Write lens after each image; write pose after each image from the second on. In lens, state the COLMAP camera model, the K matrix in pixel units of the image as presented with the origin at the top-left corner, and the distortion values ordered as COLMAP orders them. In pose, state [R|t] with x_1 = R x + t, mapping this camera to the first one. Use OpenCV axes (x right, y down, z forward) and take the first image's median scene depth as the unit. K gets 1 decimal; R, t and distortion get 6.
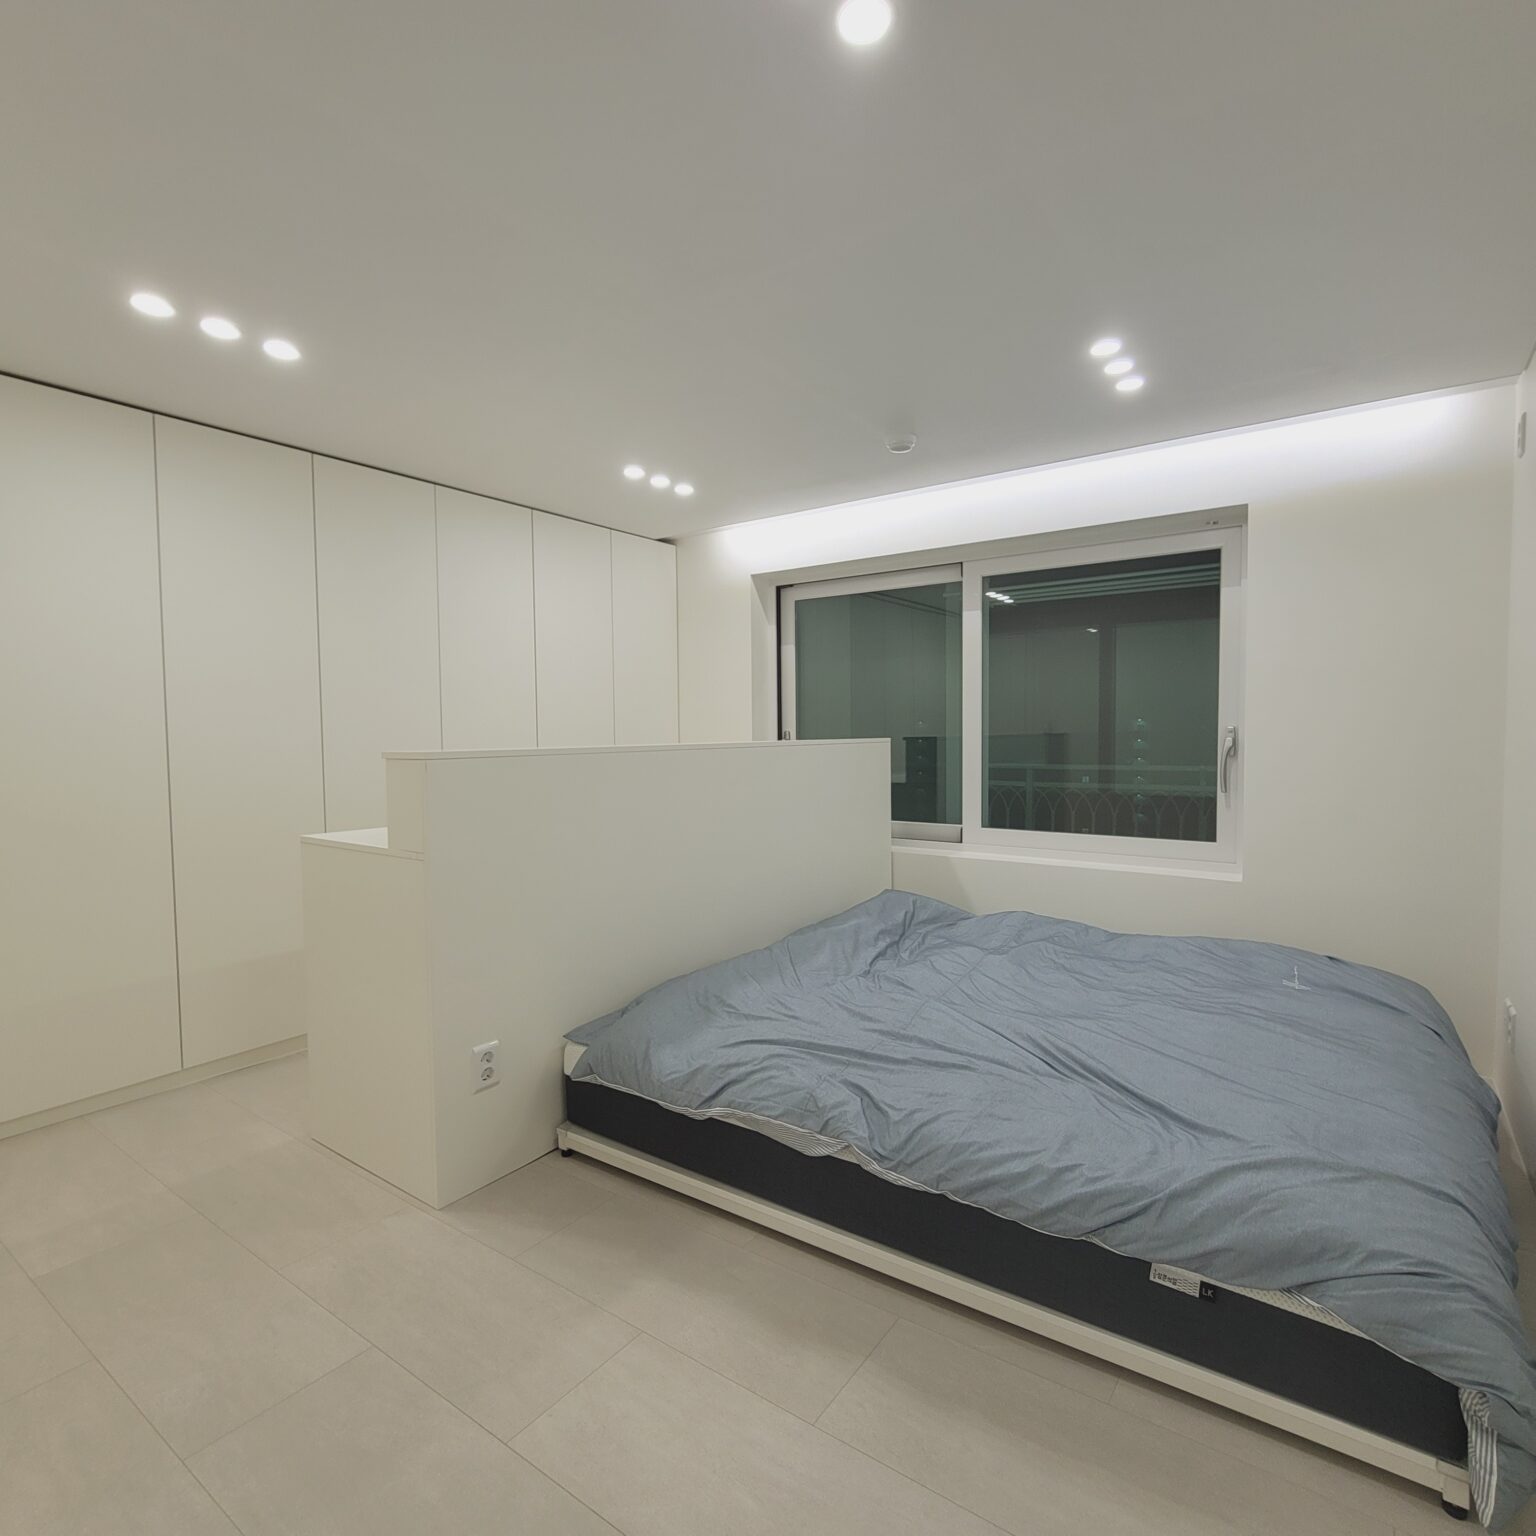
lens RADIAL K [[842.1, 0, 768.0], [0, 842.1, 768.0], [0, 0, 1]] dist [-0.000631, 0.000001]
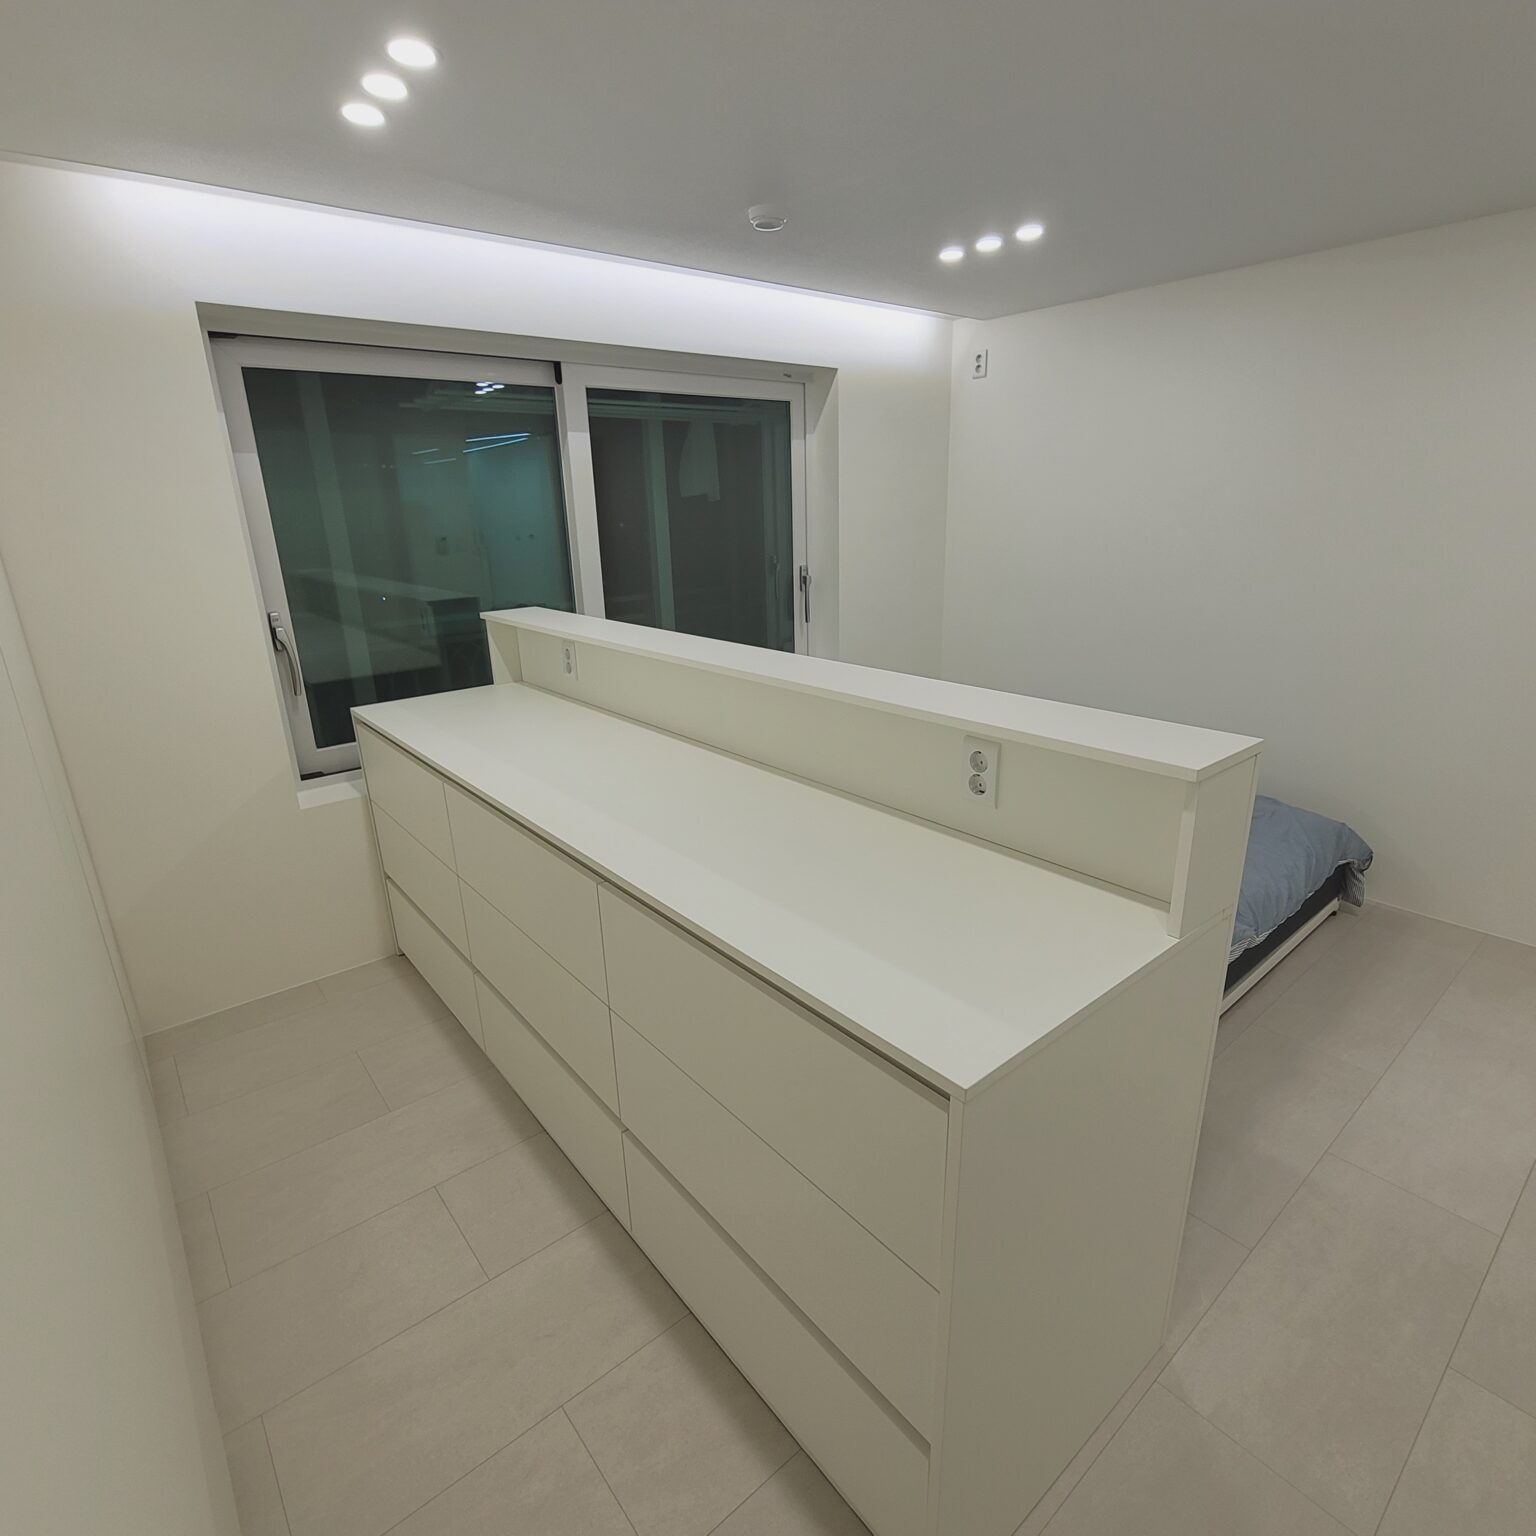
lens RADIAL K [[842.1, 0, 768.0], [0, 842.1, 768.0], [0, 0, 1]] dist [-0.000631, 0.000001]
pose [[0.255051, -0.273779, 0.927359, -0.622495], [0.089106, 0.961652, 0.259396, -0.081225], [-0.962813, 0.016474, 0.269665, 0.709390]]
